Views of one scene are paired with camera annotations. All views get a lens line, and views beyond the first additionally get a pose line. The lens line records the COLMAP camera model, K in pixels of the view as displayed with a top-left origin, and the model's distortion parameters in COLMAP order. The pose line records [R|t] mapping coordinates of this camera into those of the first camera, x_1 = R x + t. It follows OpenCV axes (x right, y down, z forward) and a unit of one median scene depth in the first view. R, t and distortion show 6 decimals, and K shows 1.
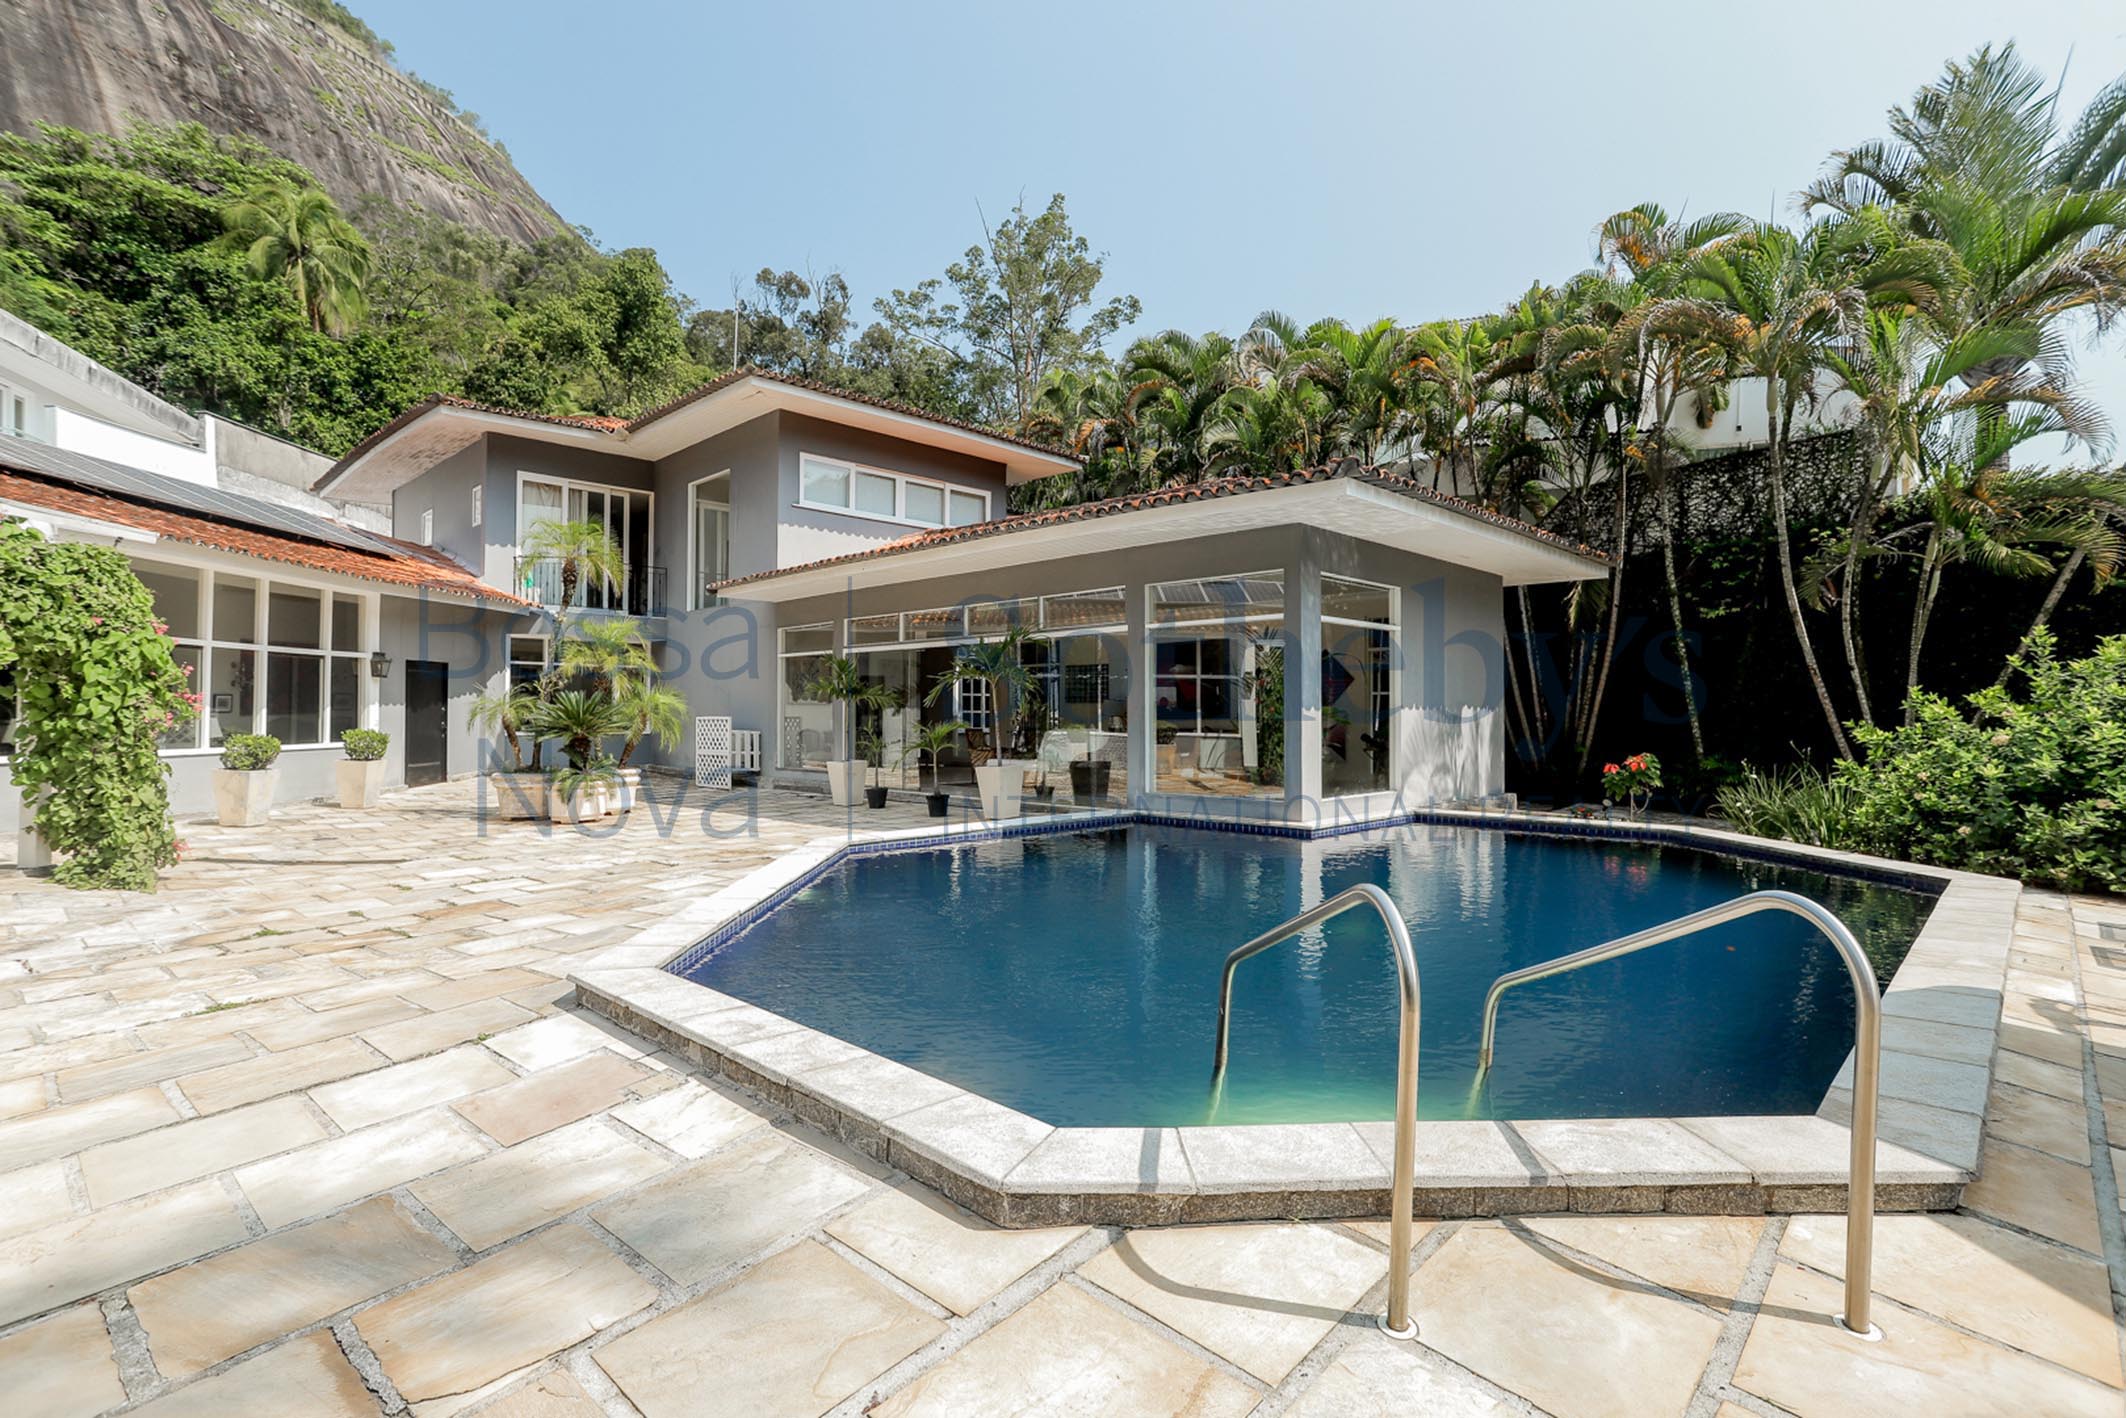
lens RADIAL K [[1021.6, 0, 1063.0], [0, 1021.6, 709.0], [0, 0, 1]] dist [-0.036345, 0.033208]
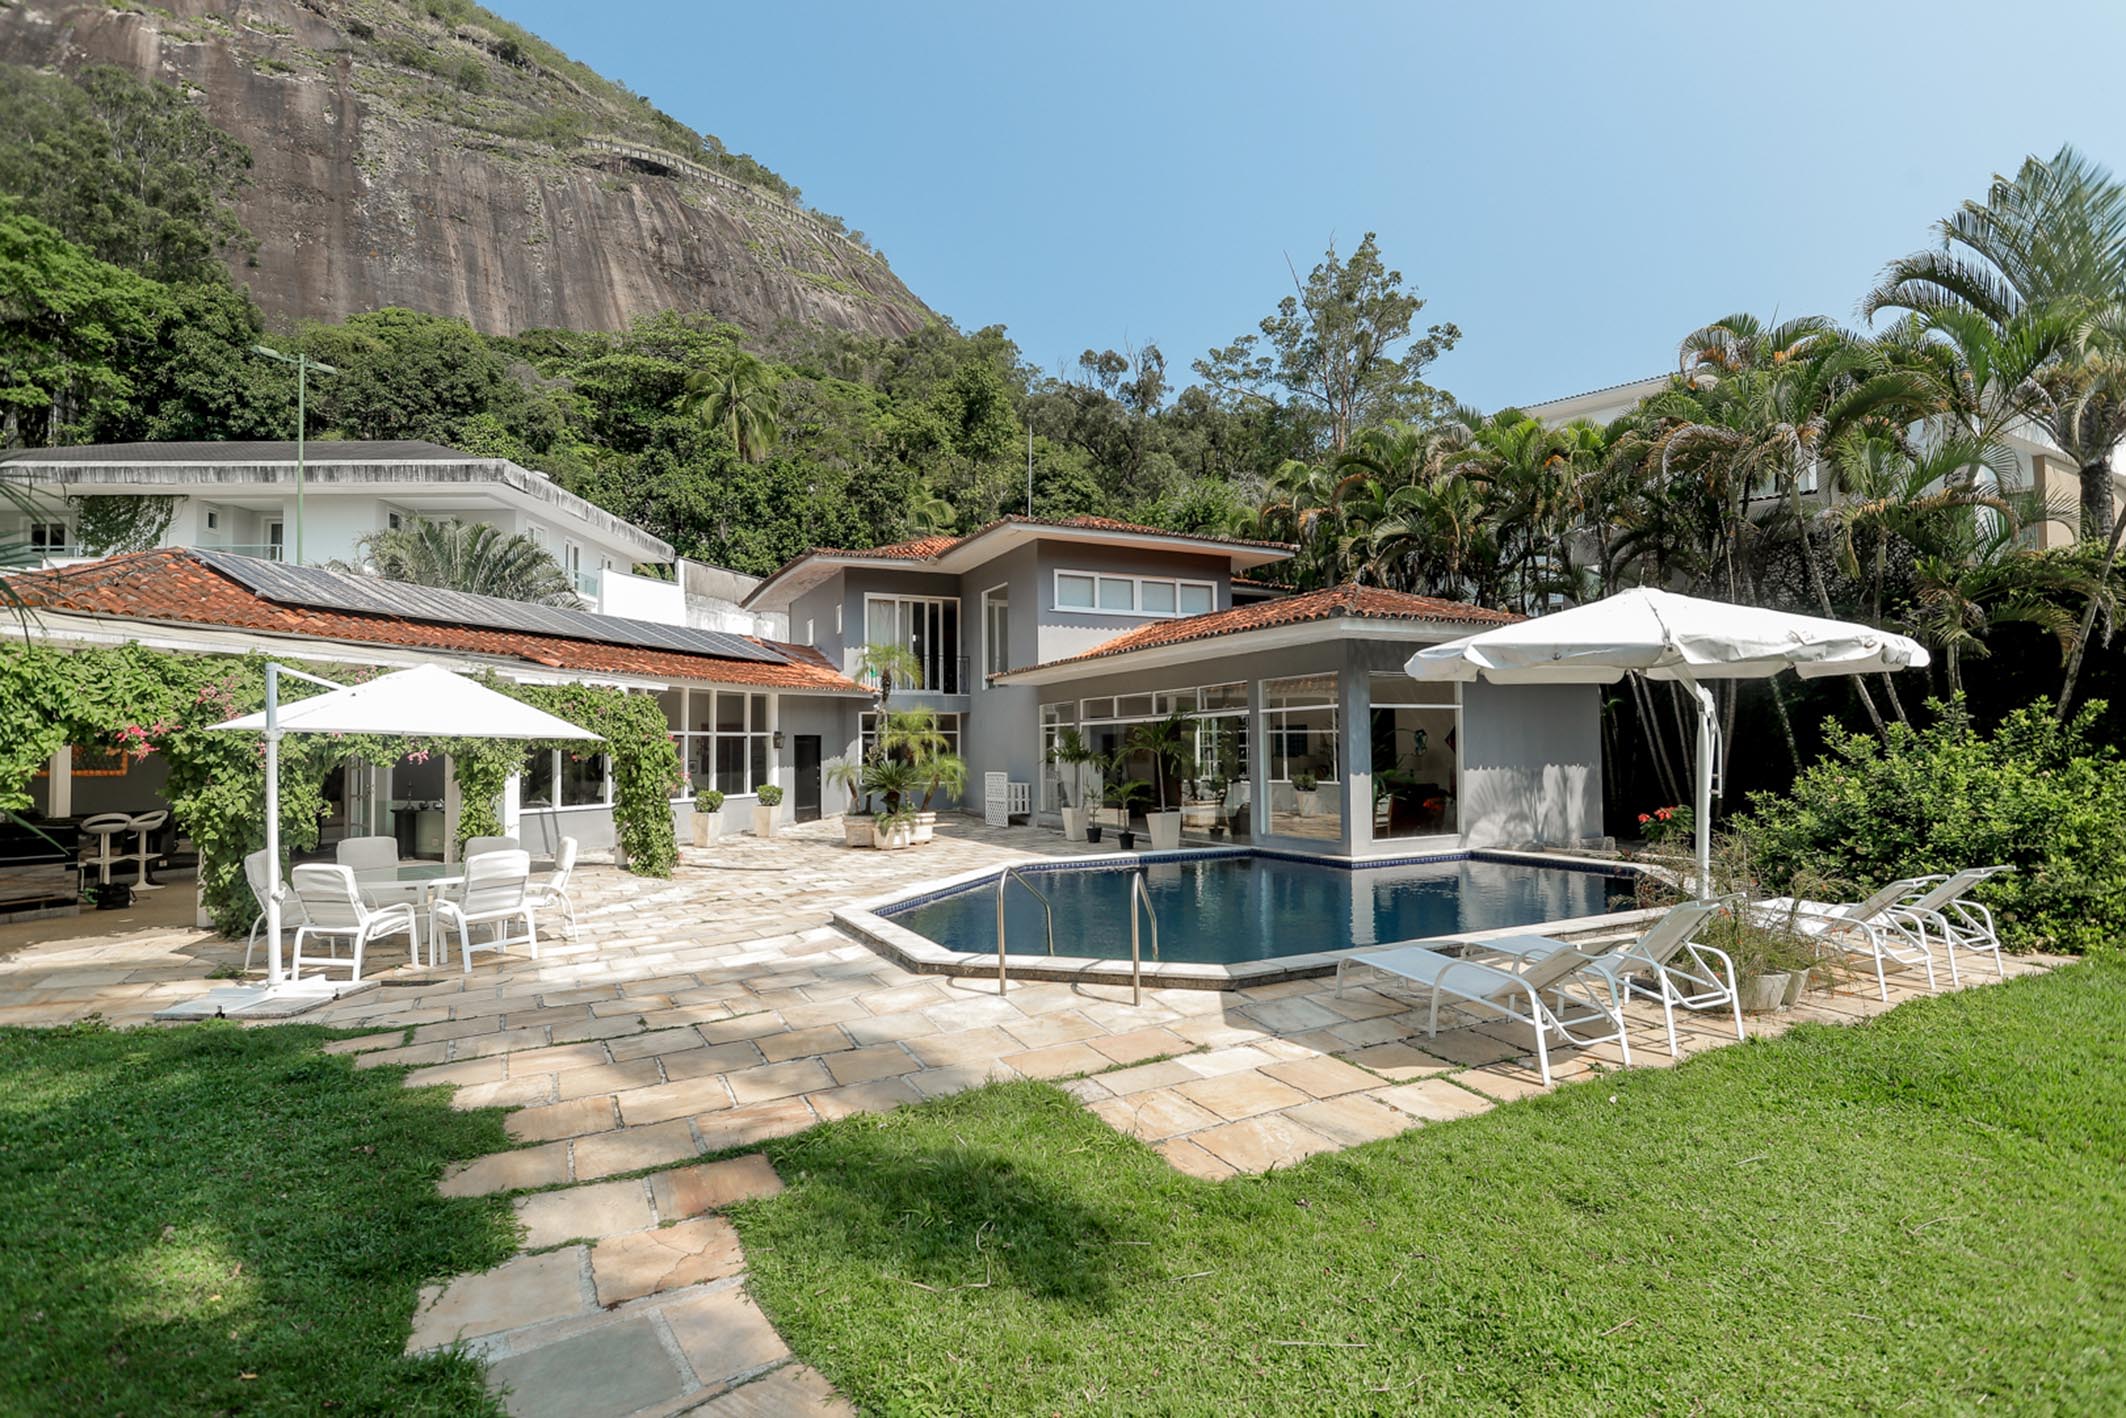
lens RADIAL K [[1039.9, 0, 1067.9], [0, 1039.9, 739.7], [0, 0, 1]] dist [-0.082719, 0.086218]
pose [[0.944222, -0.016724, -0.328886, 0.183444], [0.015427, 0.999860, -0.006550, -0.023669], [0.328949, 0.001111, 0.944347, -0.238542]]
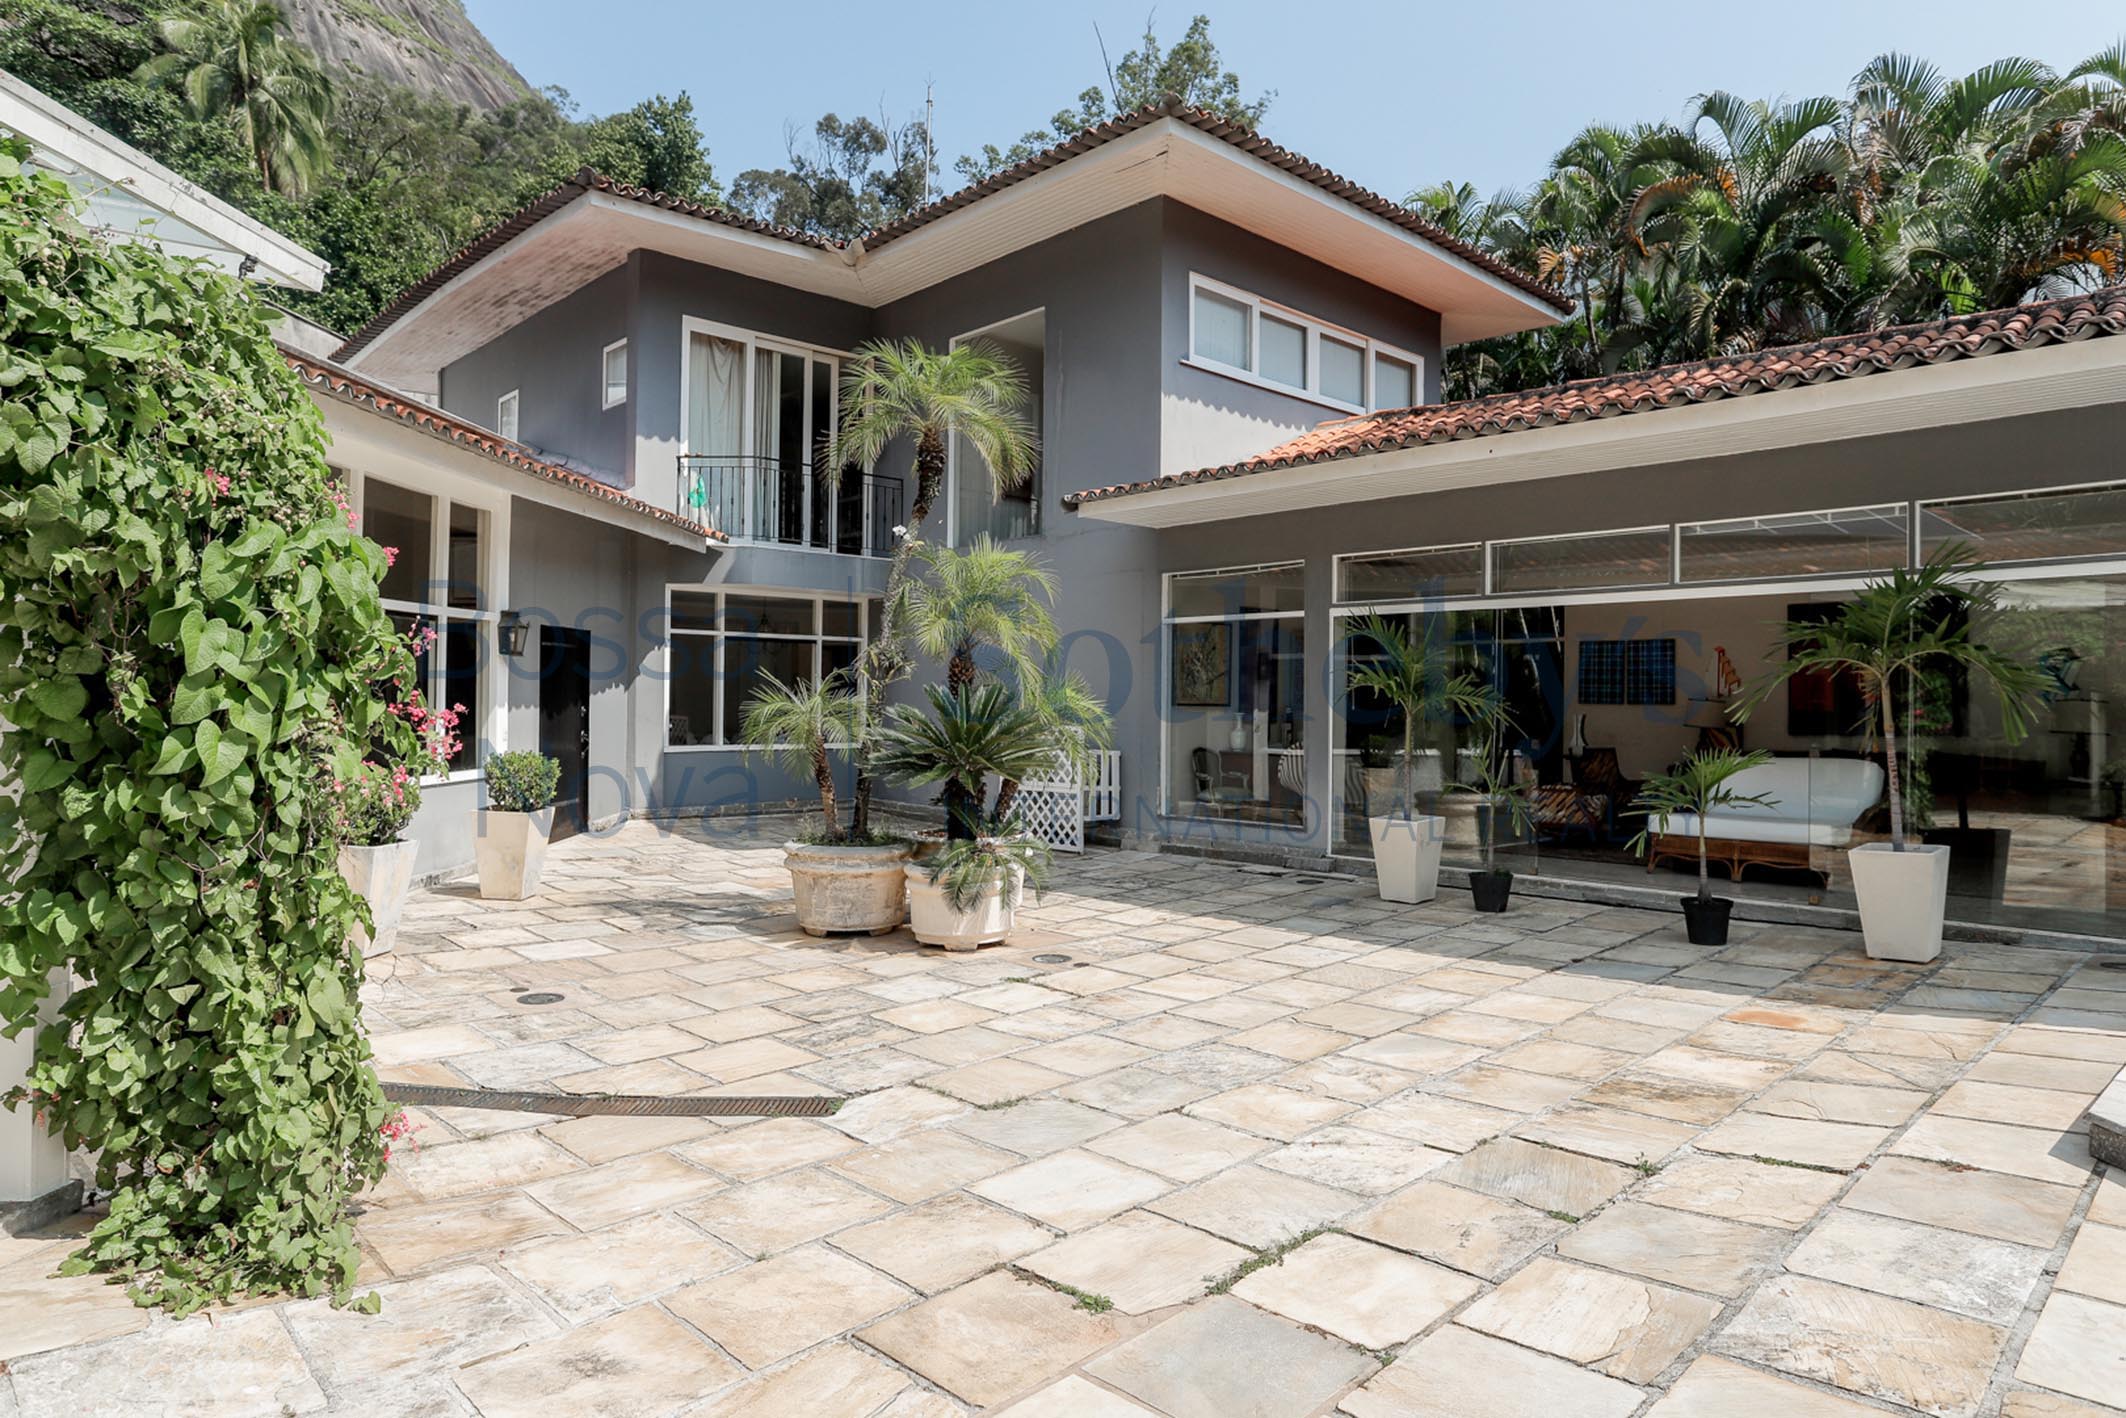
lens RADIAL K [[1273.0, 0, 1066.2], [0, 1273.0, 712.4], [0, 0, 1]] dist [-0.046066, 0.044507]
pose [[0.998868, 0.007197, -0.047010, -0.280934], [-0.006600, 0.999896, 0.012833, -0.008808], [0.047098, -0.012508, 0.998812, 0.259591]]
